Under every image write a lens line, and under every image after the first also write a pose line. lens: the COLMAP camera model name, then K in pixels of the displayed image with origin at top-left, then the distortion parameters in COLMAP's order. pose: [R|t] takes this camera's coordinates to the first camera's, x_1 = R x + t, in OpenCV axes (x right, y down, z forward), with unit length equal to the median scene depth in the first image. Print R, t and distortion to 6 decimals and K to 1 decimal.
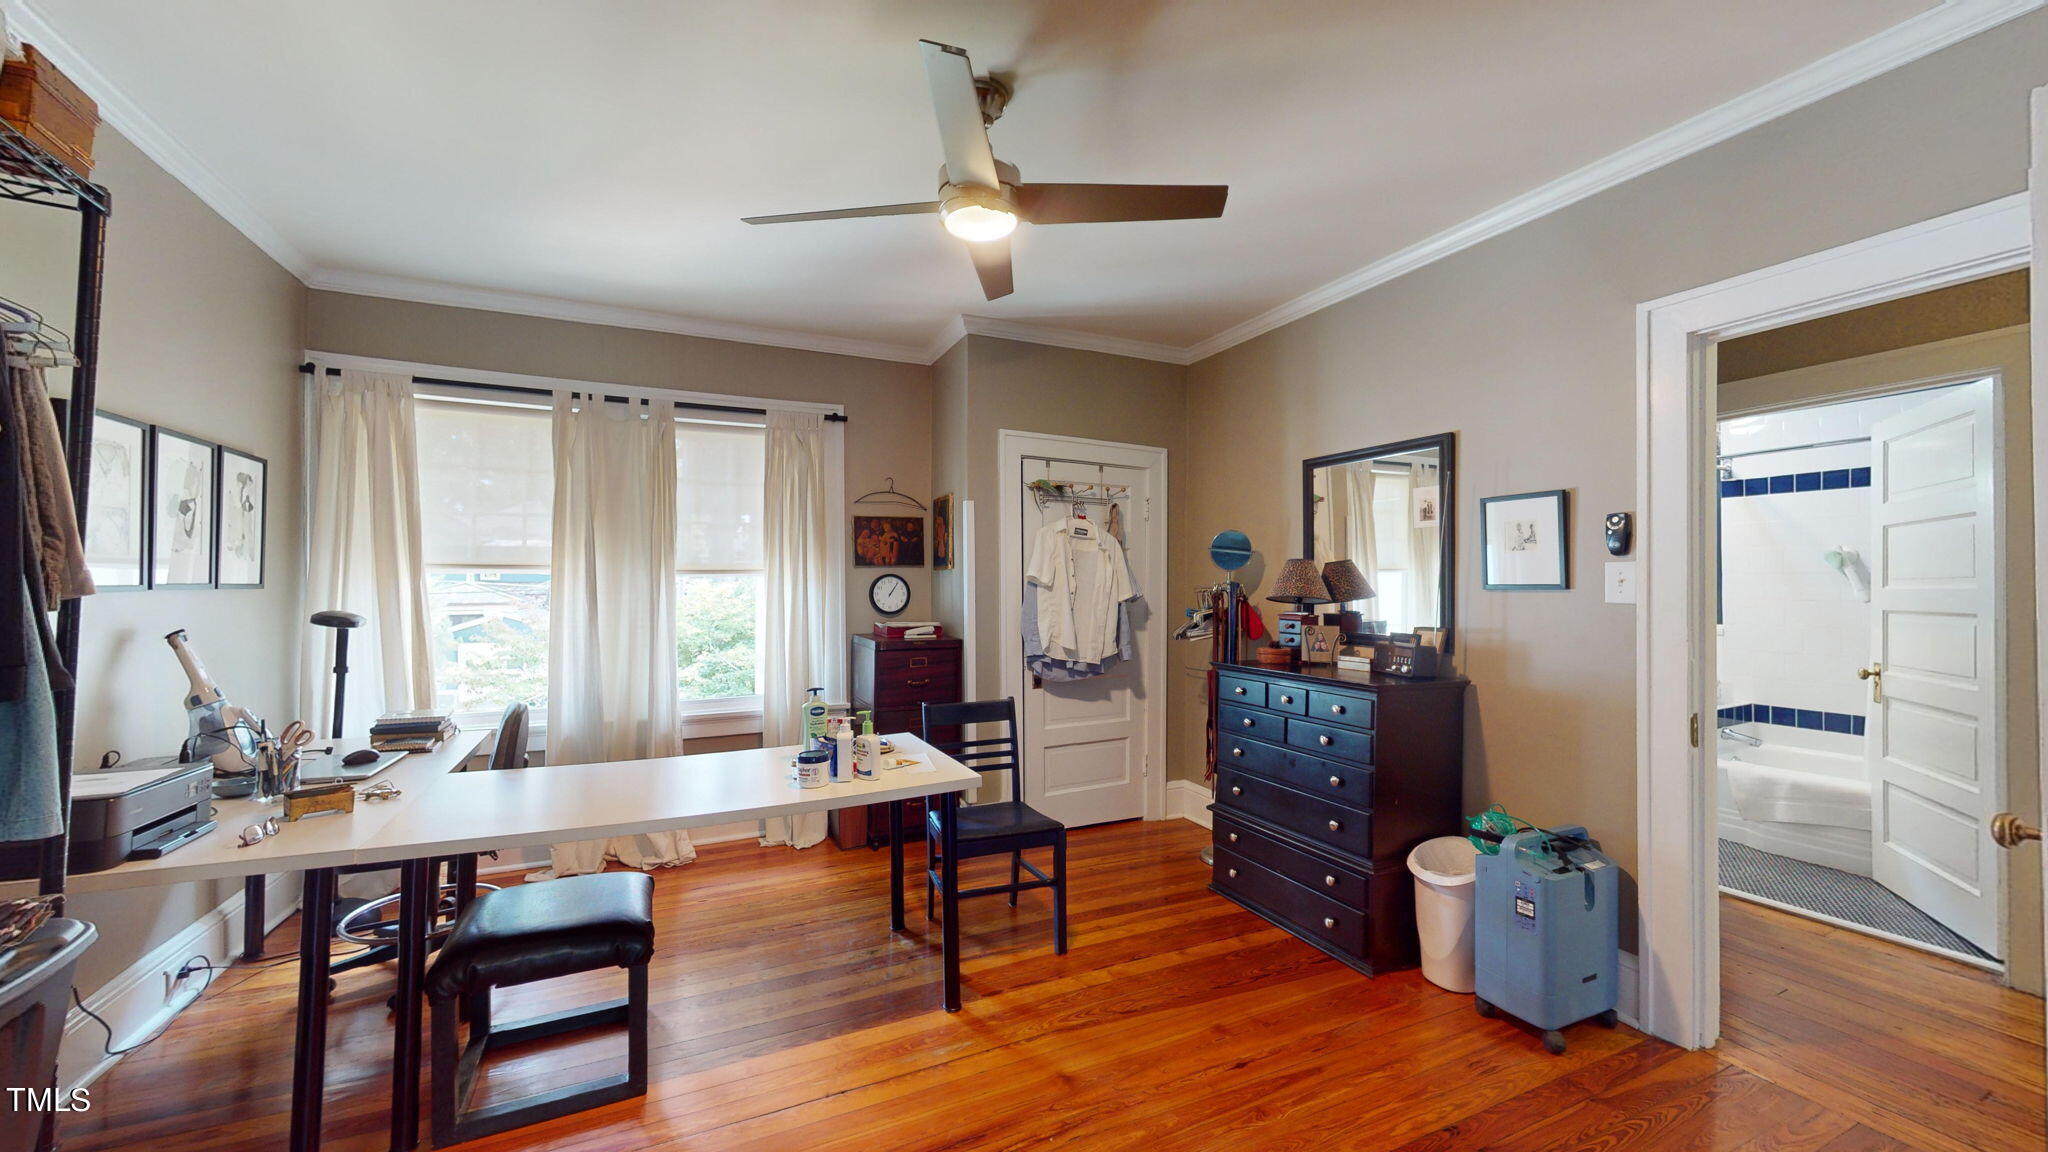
lens RADIAL K [[751.2, 0, 1022.1], [0, 751.2, 576.5], [0, 0, 1]] dist [-0.015080, -0.000197]
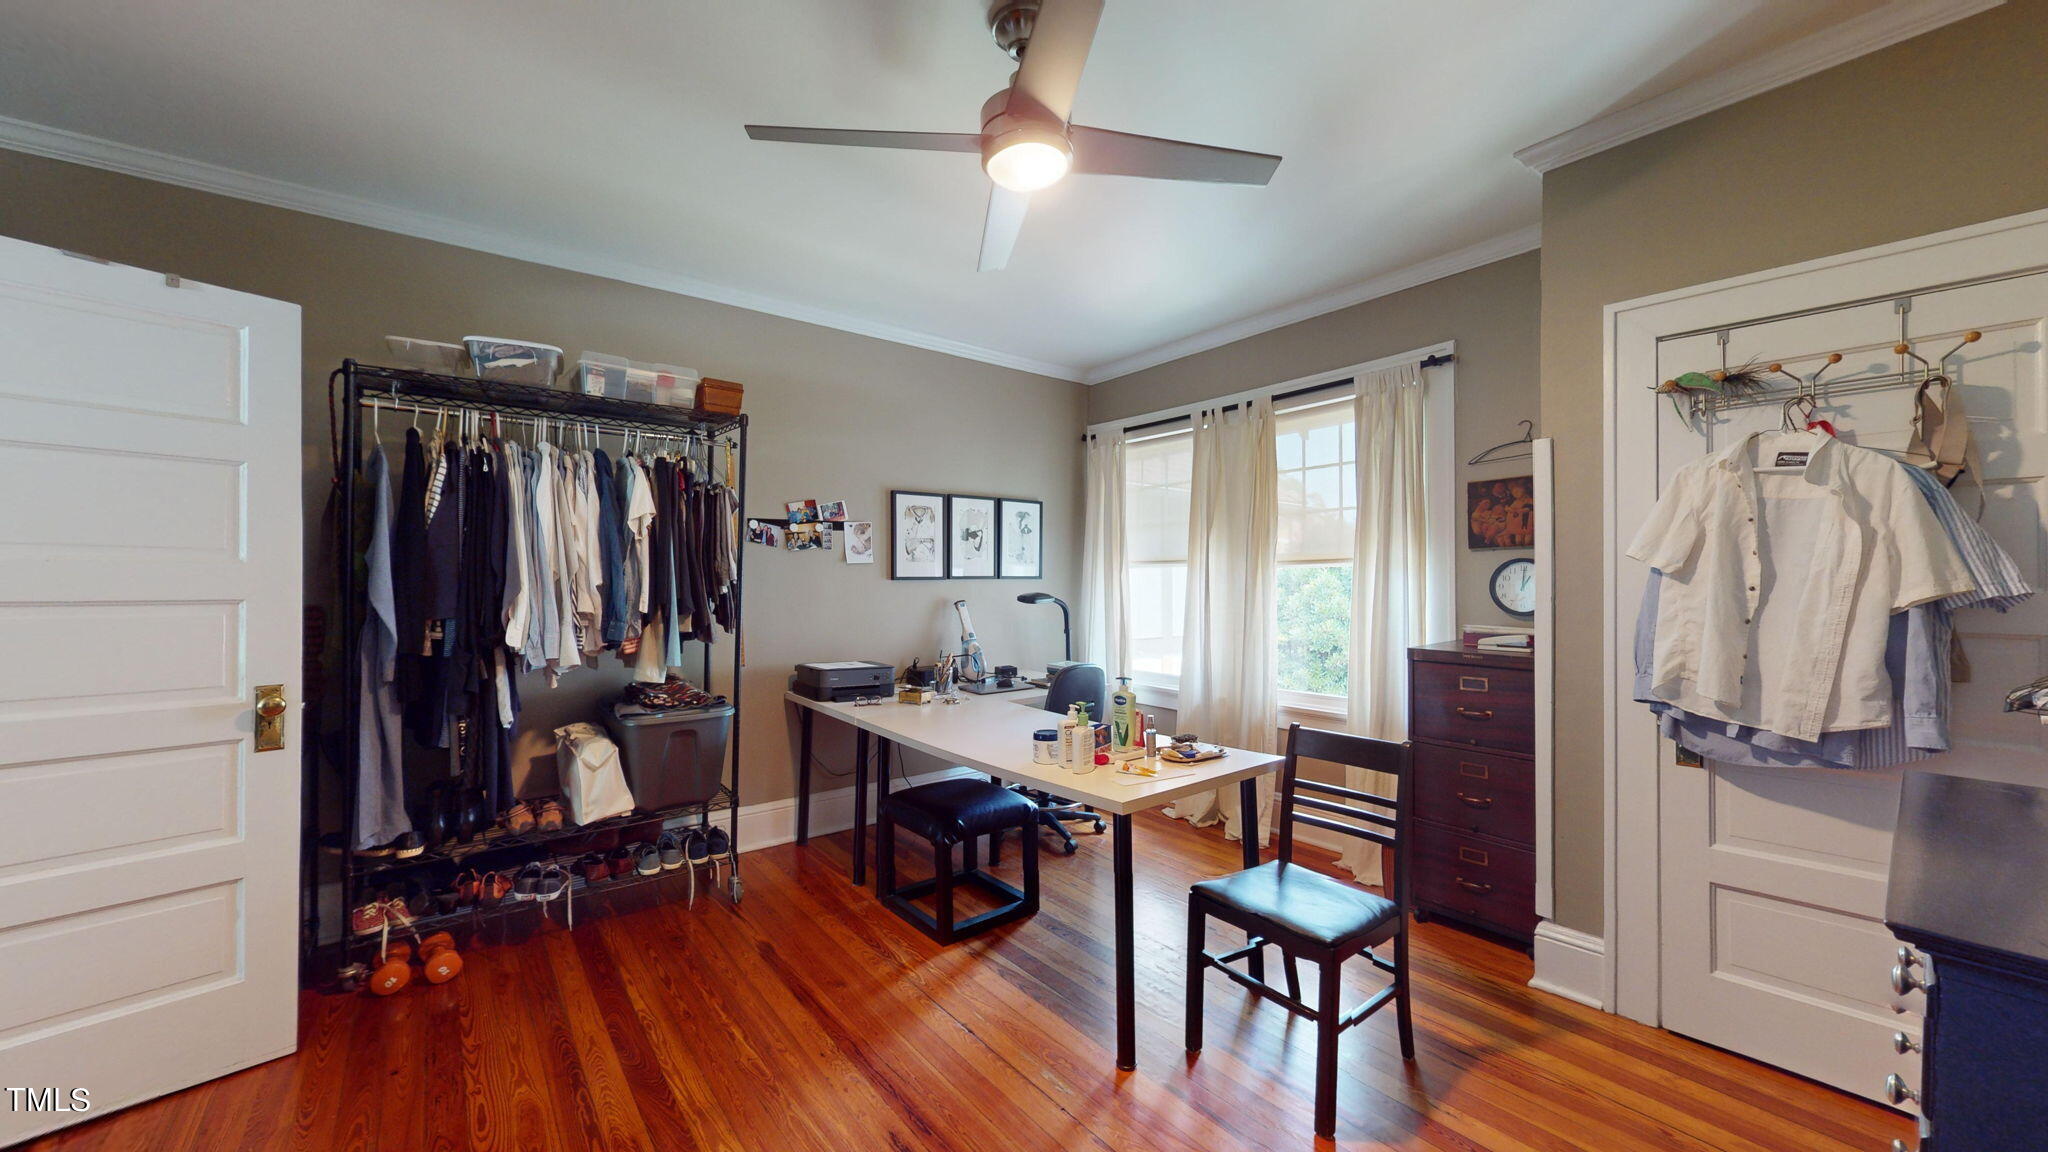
lens RADIAL K [[751.2, 0, 1034.7], [0, 751.2, 578.6], [0, 0, 1]] dist [-0.015080, -0.000197]
pose [[0.212611, -0.002136, -0.977135, 0.441123], [0.013429, 0.999910, 0.000736, 0.009596], [0.977045, -0.013278, 0.212621, 0.439379]]
